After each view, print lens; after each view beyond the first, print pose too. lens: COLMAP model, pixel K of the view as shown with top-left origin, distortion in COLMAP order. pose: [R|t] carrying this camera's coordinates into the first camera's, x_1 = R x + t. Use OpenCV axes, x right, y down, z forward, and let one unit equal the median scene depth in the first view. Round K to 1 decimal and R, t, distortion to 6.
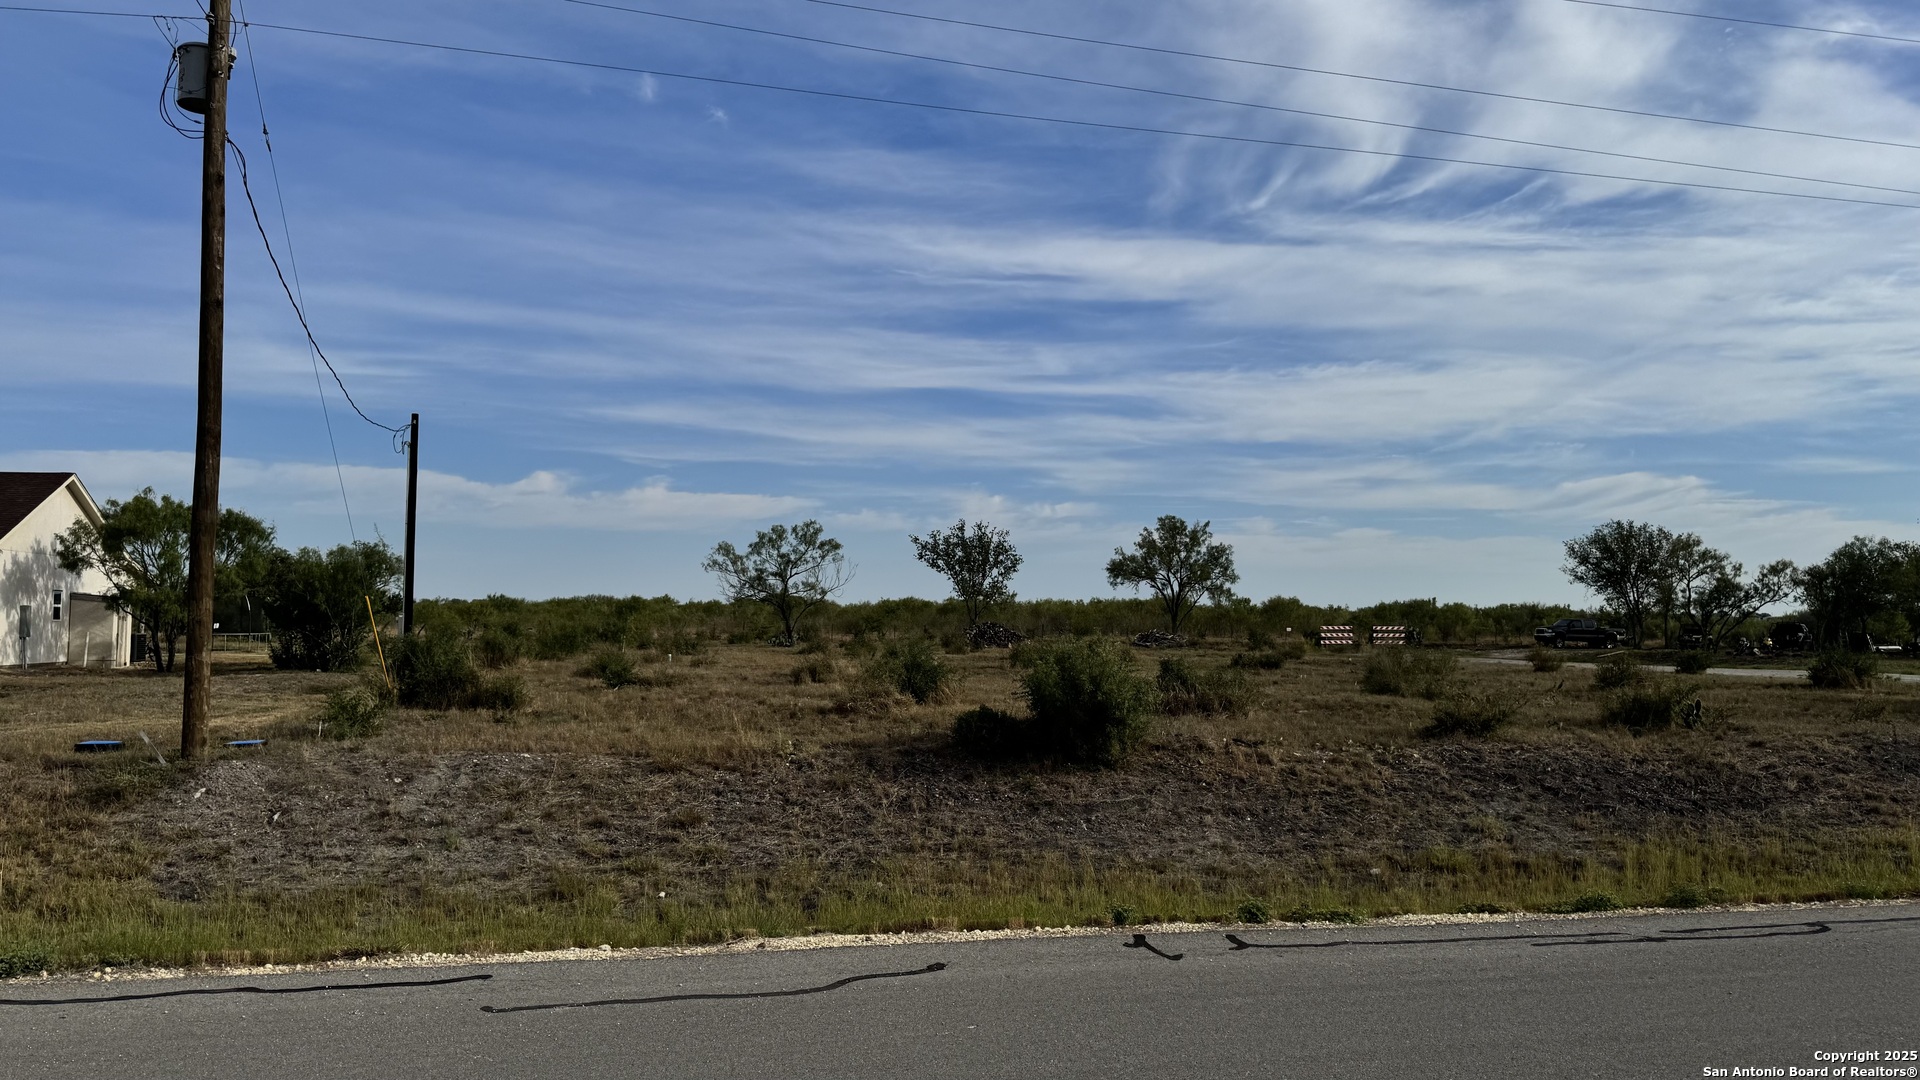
lens RADIAL K [[1352.1, 0, 957.6], [0, 1352.1, 548.6], [0, 0, 1]] dist [0.092109, -0.120564]
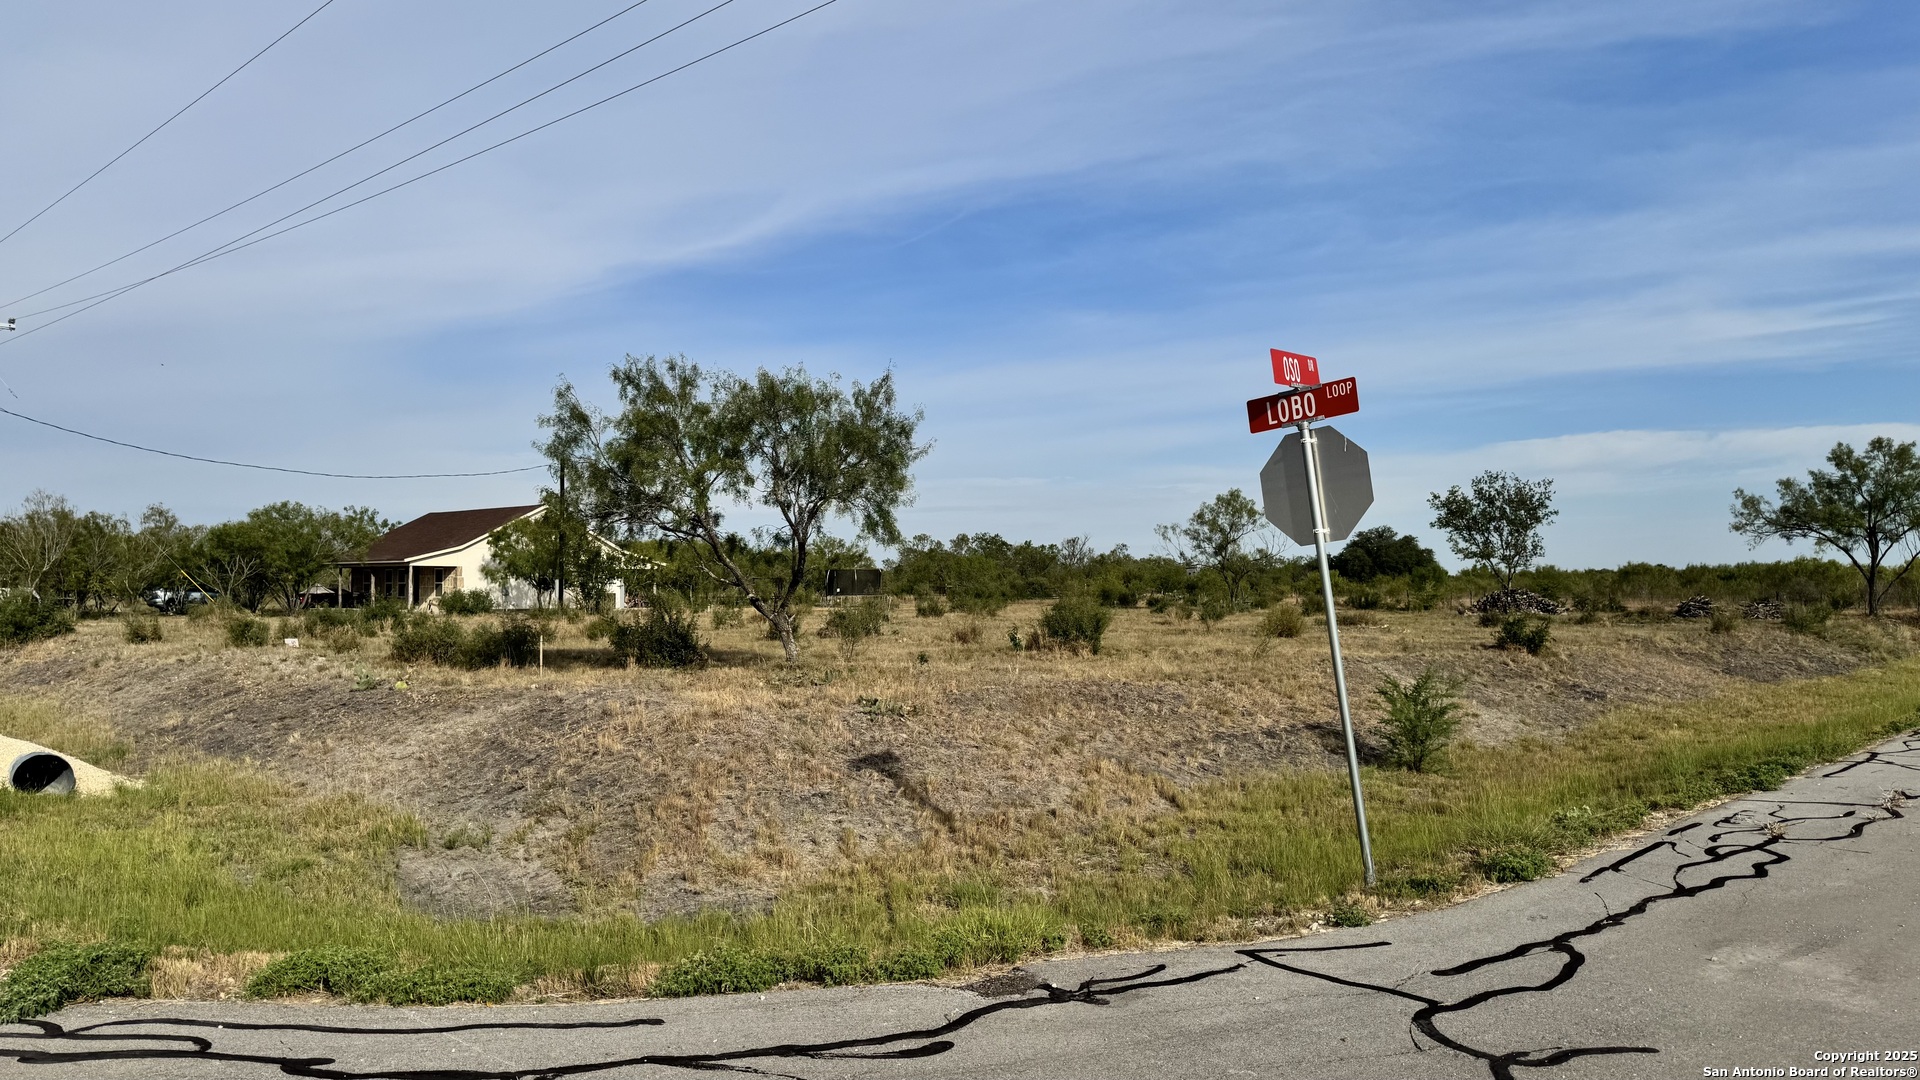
lens RADIAL K [[1352.1, 0, 957.6], [0, 1352.1, 548.6], [0, 0, 1]] dist [0.092109, -0.120564]
pose [[0.541623, -0.025823, -0.840225, 0.828302], [0.041926, 0.999114, -0.003680, 0.025032], [0.839575, -0.033234, 0.542226, 0.423562]]
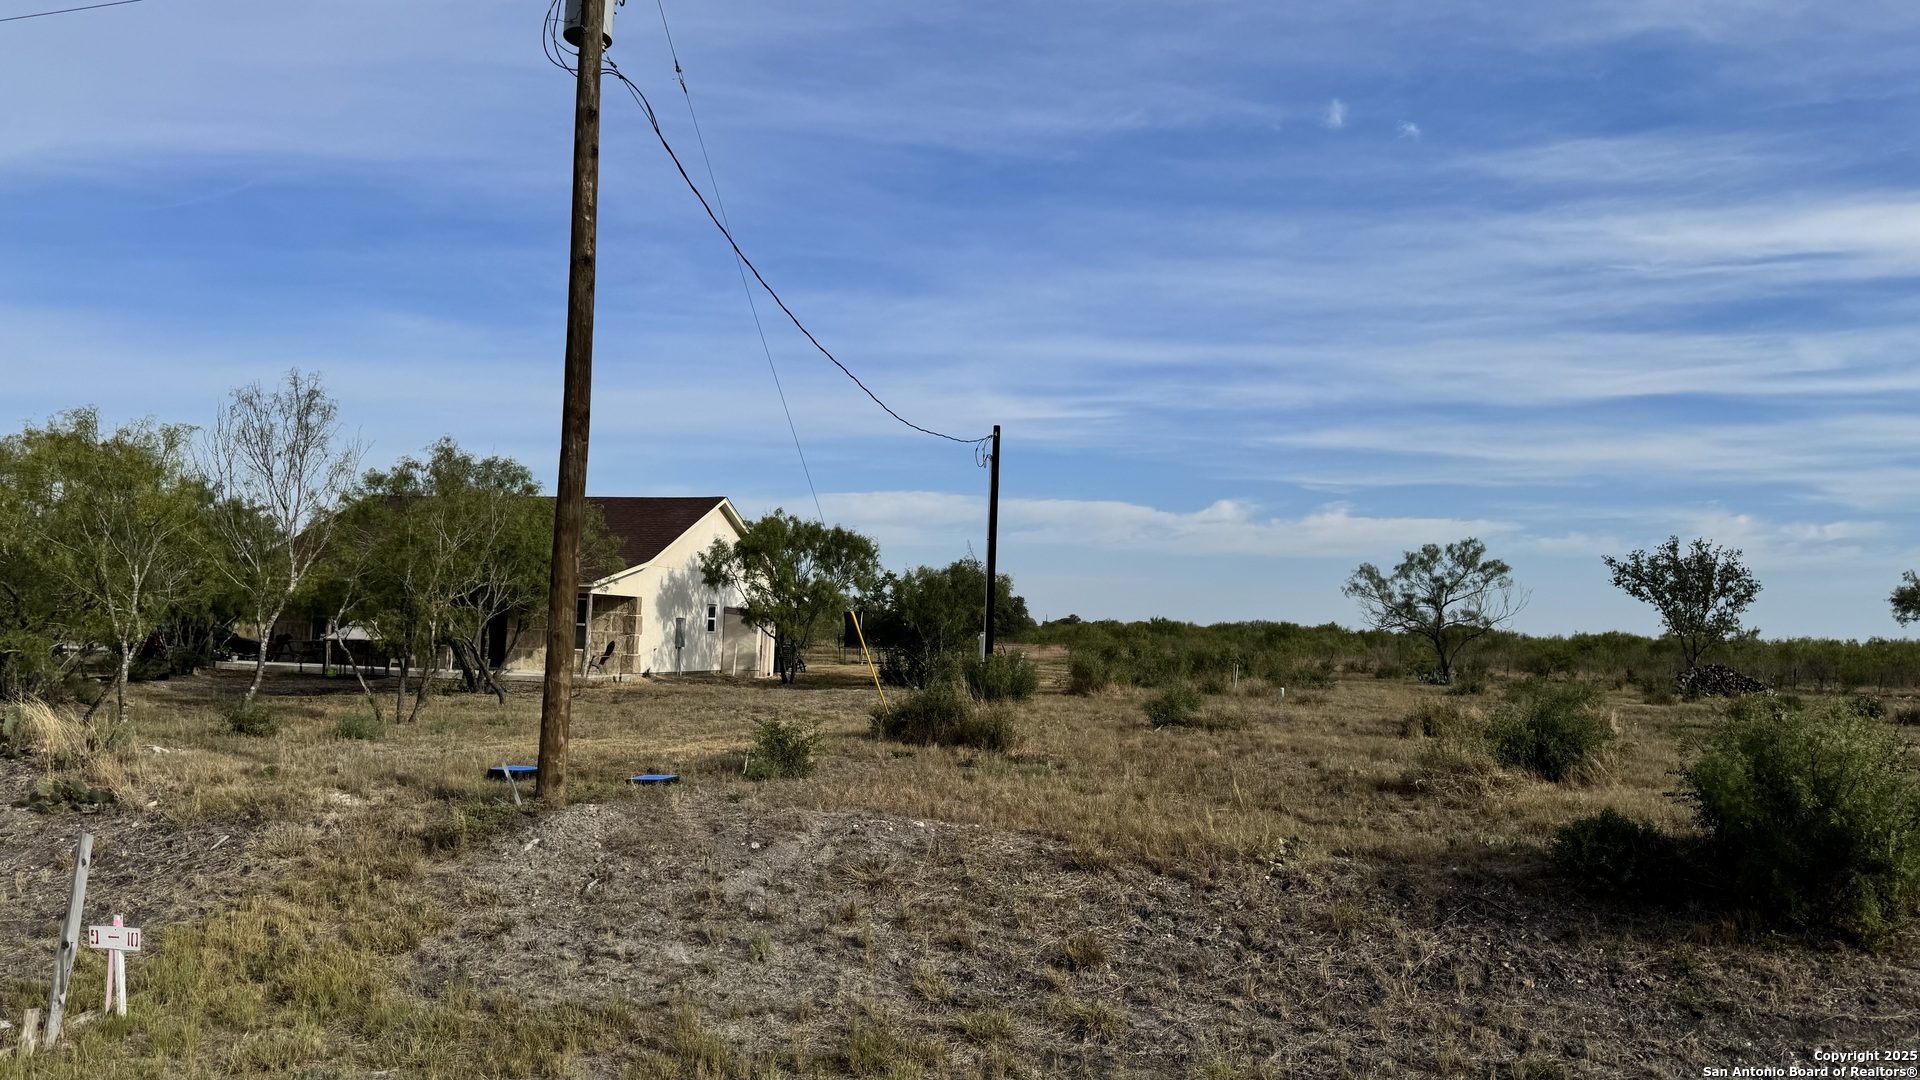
lens RADIAL K [[1352.1, 0, 957.6], [0, 1352.1, 548.6], [0, 0, 1]] dist [0.092109, -0.120564]
pose [[0.882152, -0.005393, -0.470933, 0.018187], [-0.003894, 0.999817, -0.018744, 0.004311], [0.470948, 0.018369, 0.881970, 0.114901]]
